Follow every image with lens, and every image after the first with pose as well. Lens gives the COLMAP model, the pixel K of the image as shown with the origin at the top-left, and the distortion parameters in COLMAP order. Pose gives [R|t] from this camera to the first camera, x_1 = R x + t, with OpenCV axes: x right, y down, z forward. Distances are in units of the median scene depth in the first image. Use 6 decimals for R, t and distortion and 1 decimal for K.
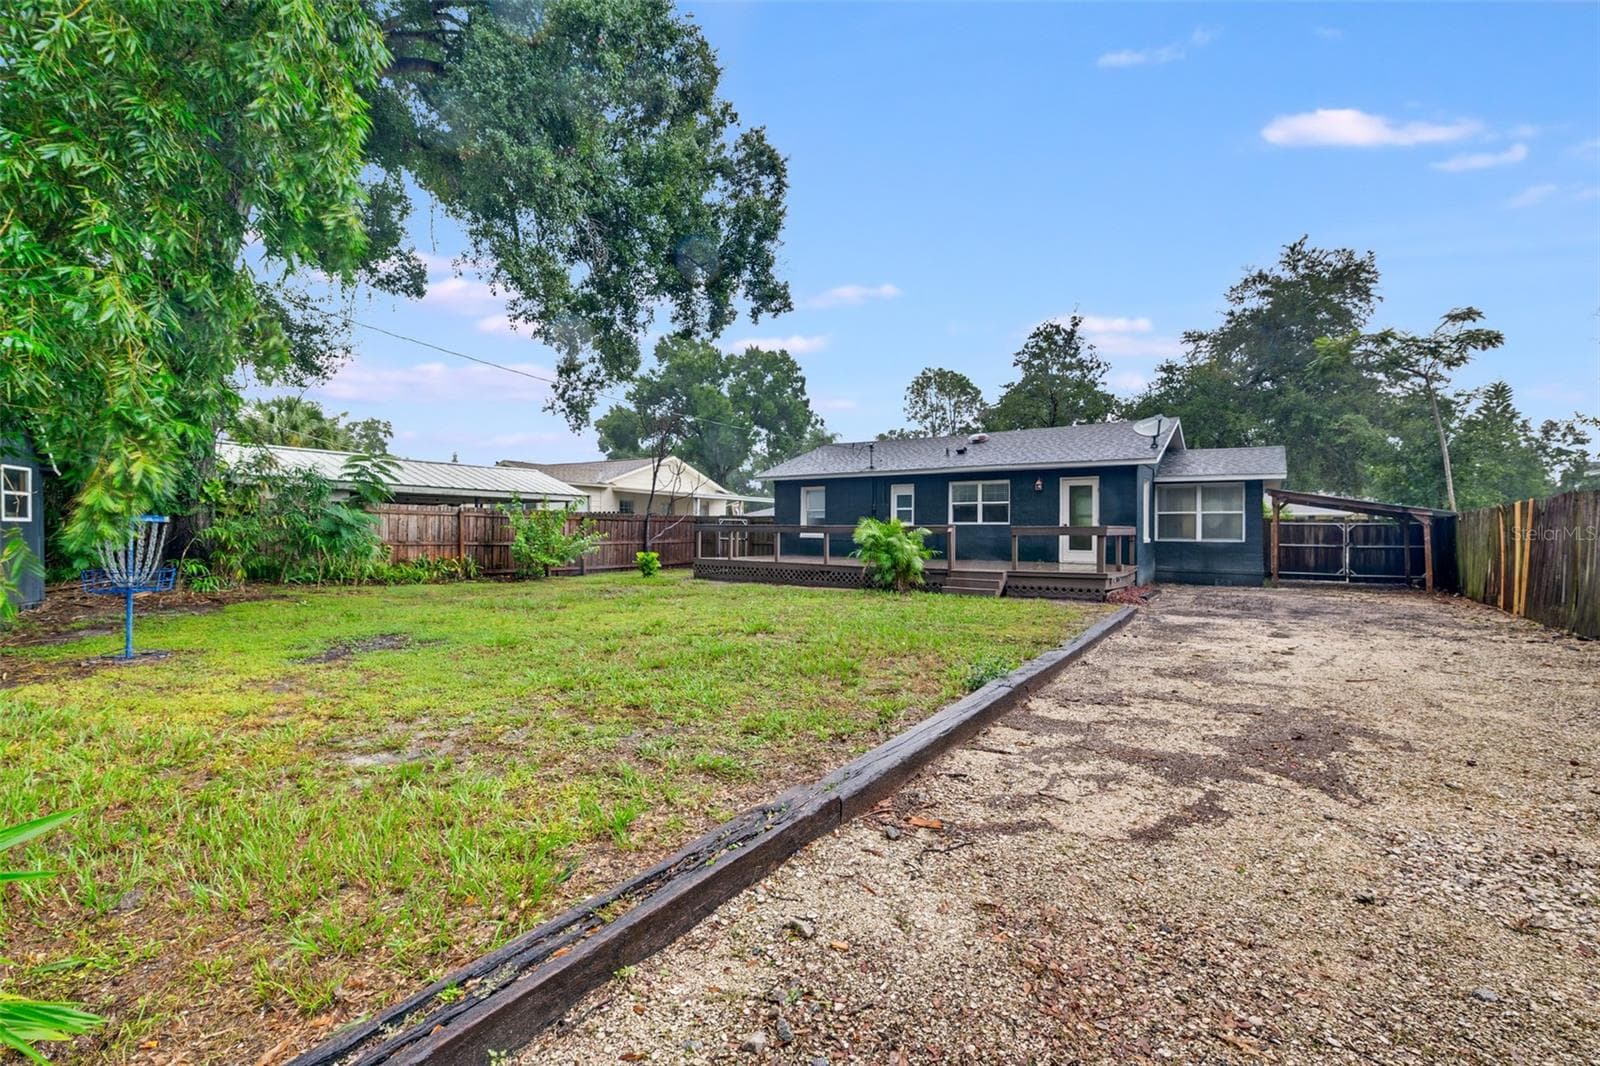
lens RADIAL K [[684.6, 0, 789.1], [0, 684.6, 534.0], [0, 0, 1]] dist [0.001241, -0.009413]
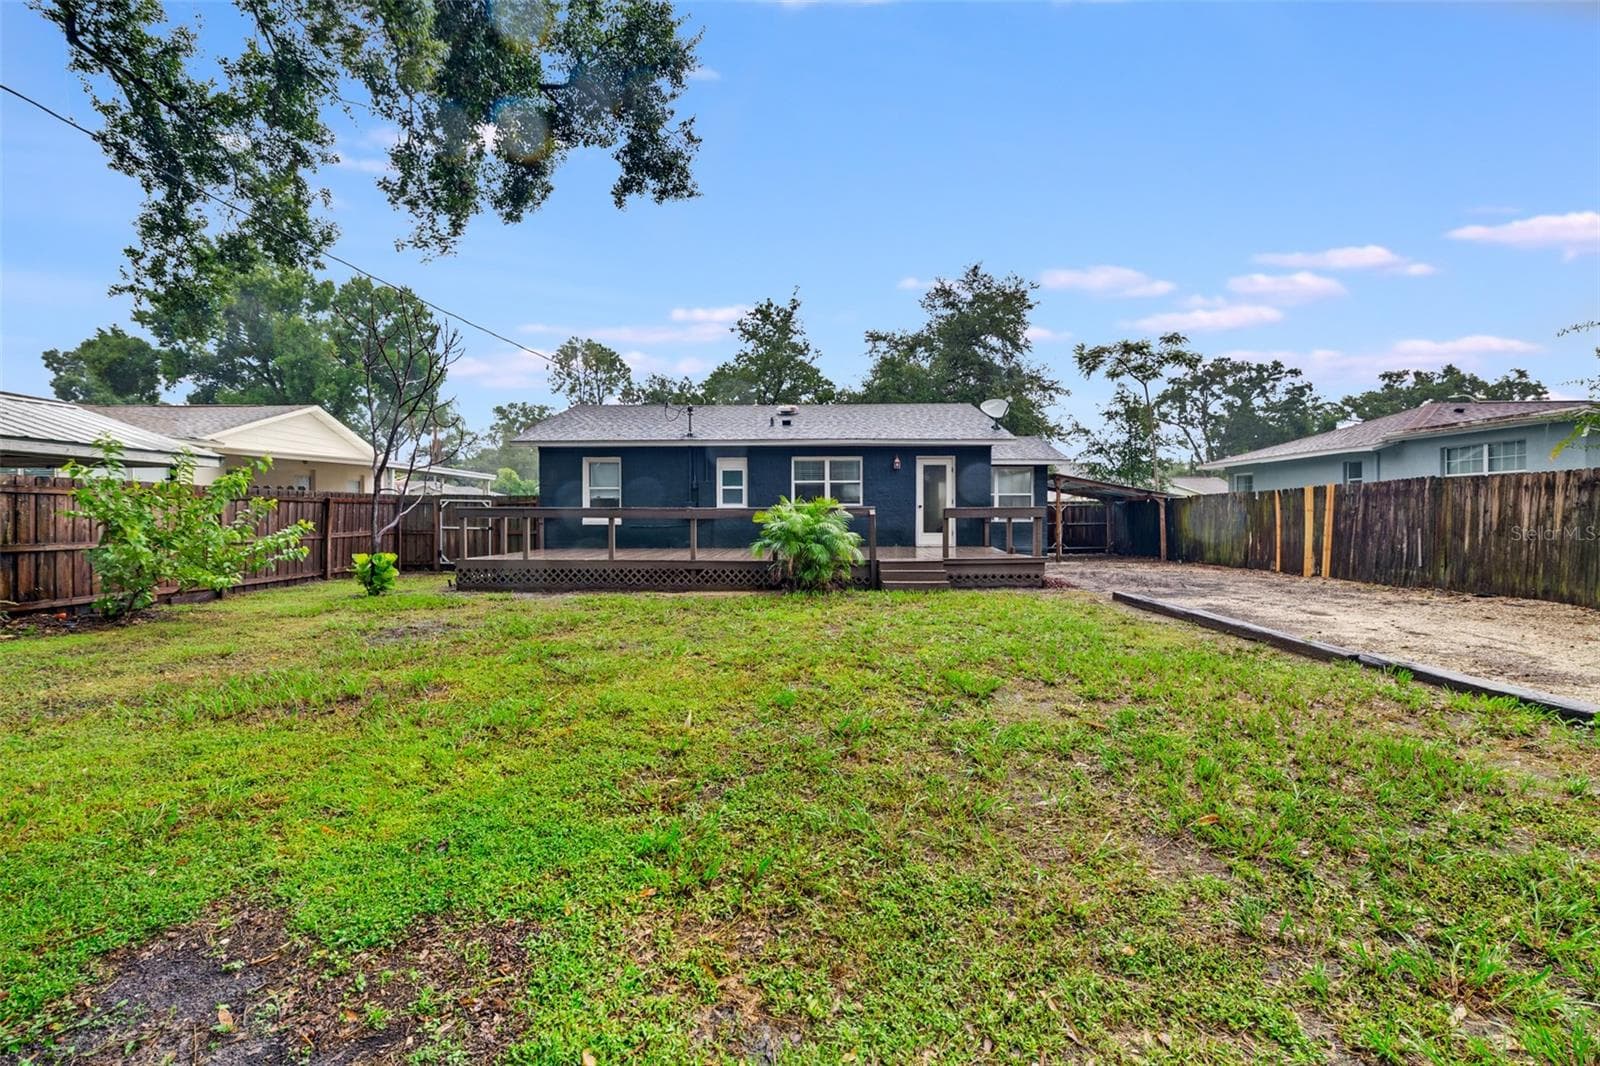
lens RADIAL K [[676.5, 0, 804.5], [0, 676.5, 524.1], [0, 0, 1]] dist [-0.009334, -0.000420]
pose [[0.823781, -0.017204, 0.566647, -0.222975], [0.011247, 0.999839, 0.014006, -0.003187], [-0.566797, -0.005165, 0.823842, 0.281308]]
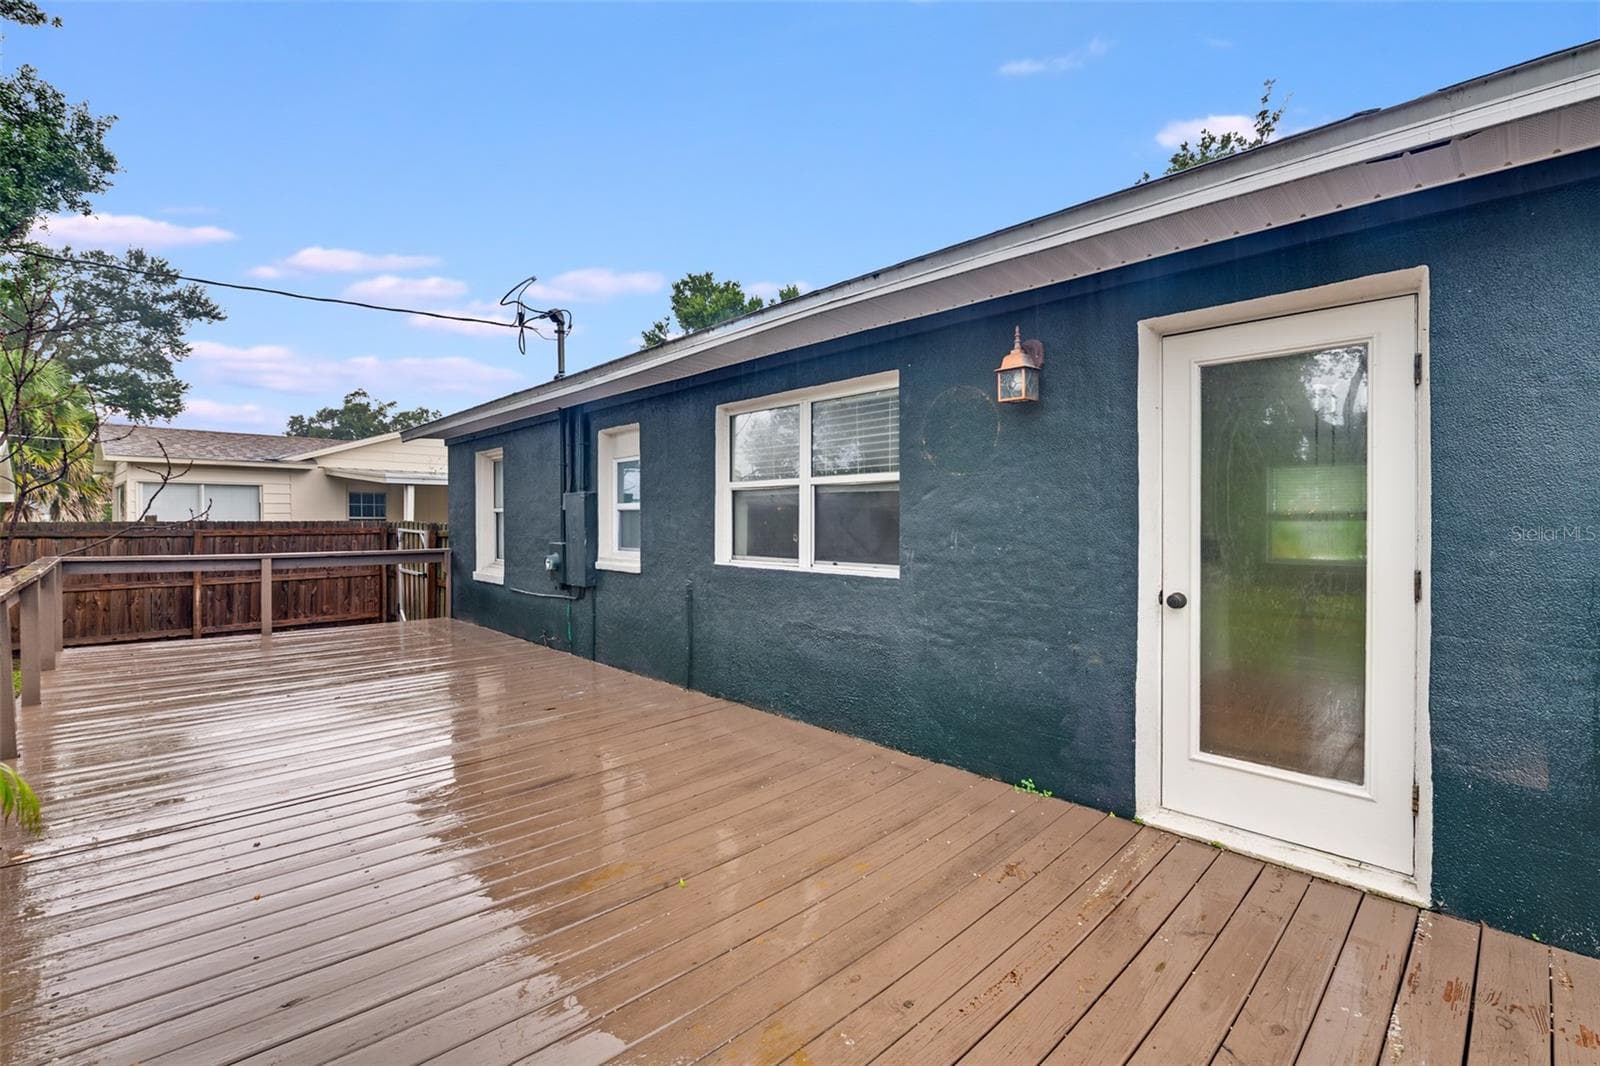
lens RADIAL K [[684.6, 0, 789.1], [0, 684.6, 534.0], [0, 0, 1]] dist [0.001241, -0.009413]
pose [[0.979299, -0.003149, -0.202396, 0.297841], [0.006198, 0.999877, 0.014432, -0.028080], [0.202325, -0.015388, 0.979197, 0.703714]]
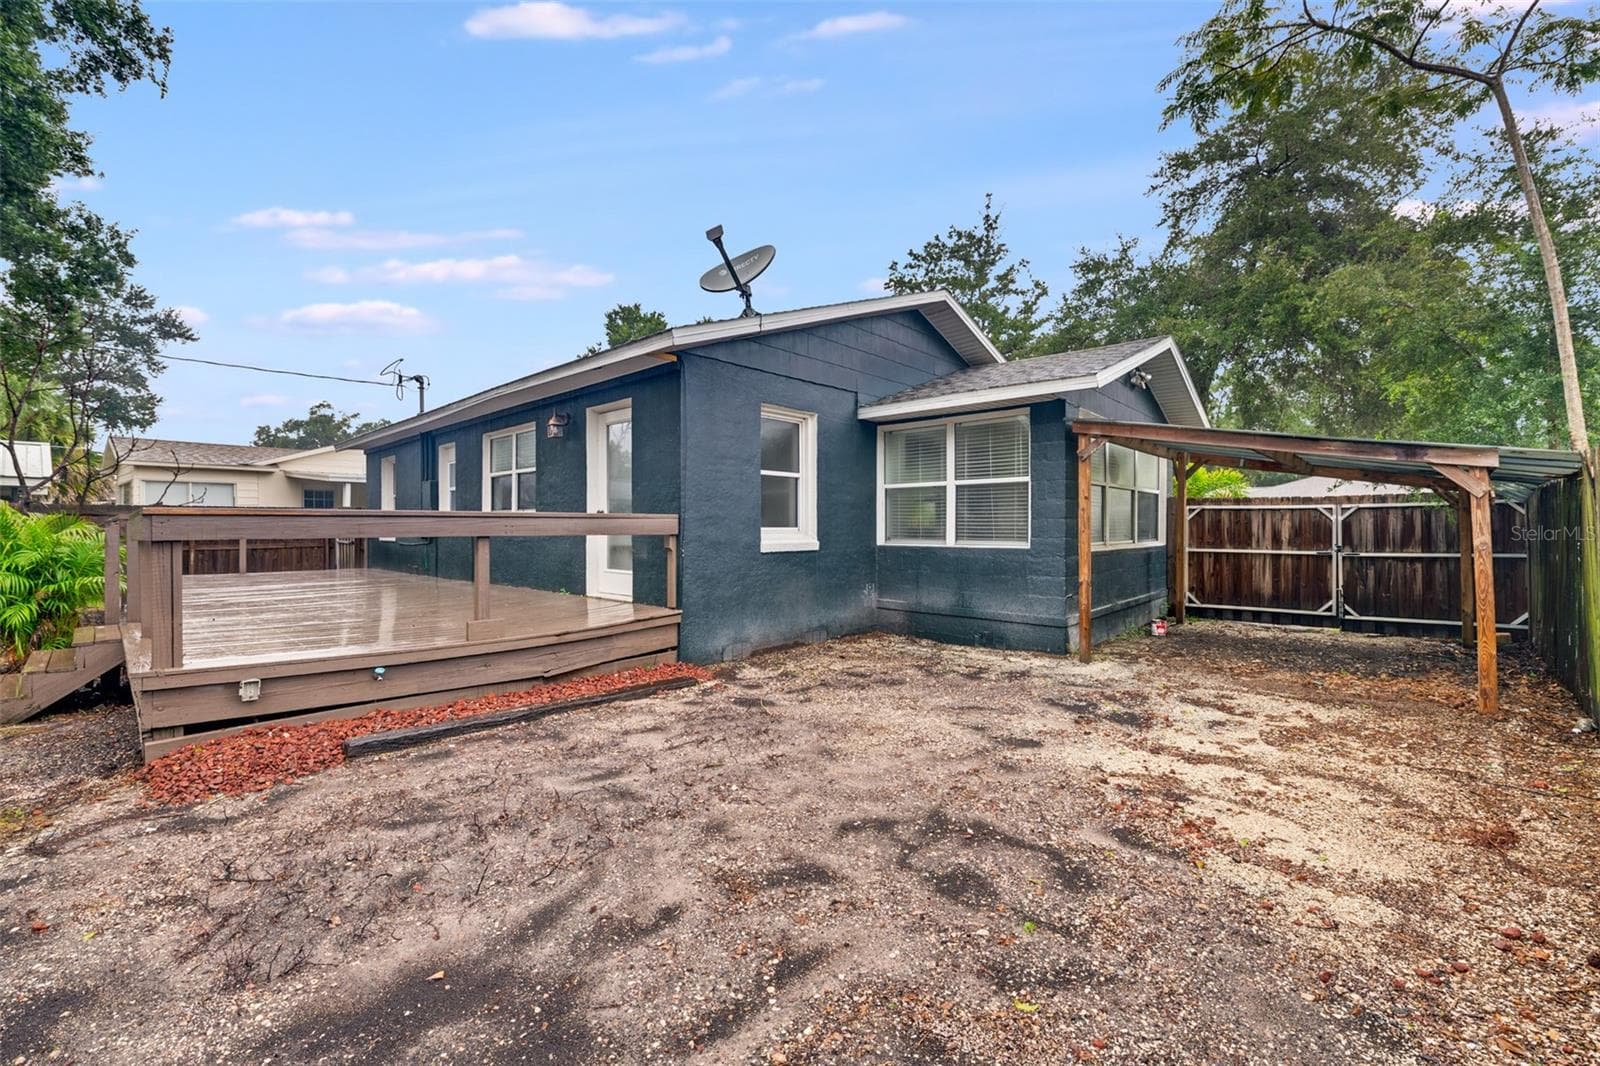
lens RADIAL K [[658.7, 0, 784.5], [0, 658.7, 538.1], [0, 0, 1]] dist [-0.001053, -0.010176]
pose [[0.987799, -0.004690, -0.155663, 0.515096], [0.006228, 0.999937, 0.009390, 0.000711], [0.155609, -0.010245, 0.987766, 0.504347]]
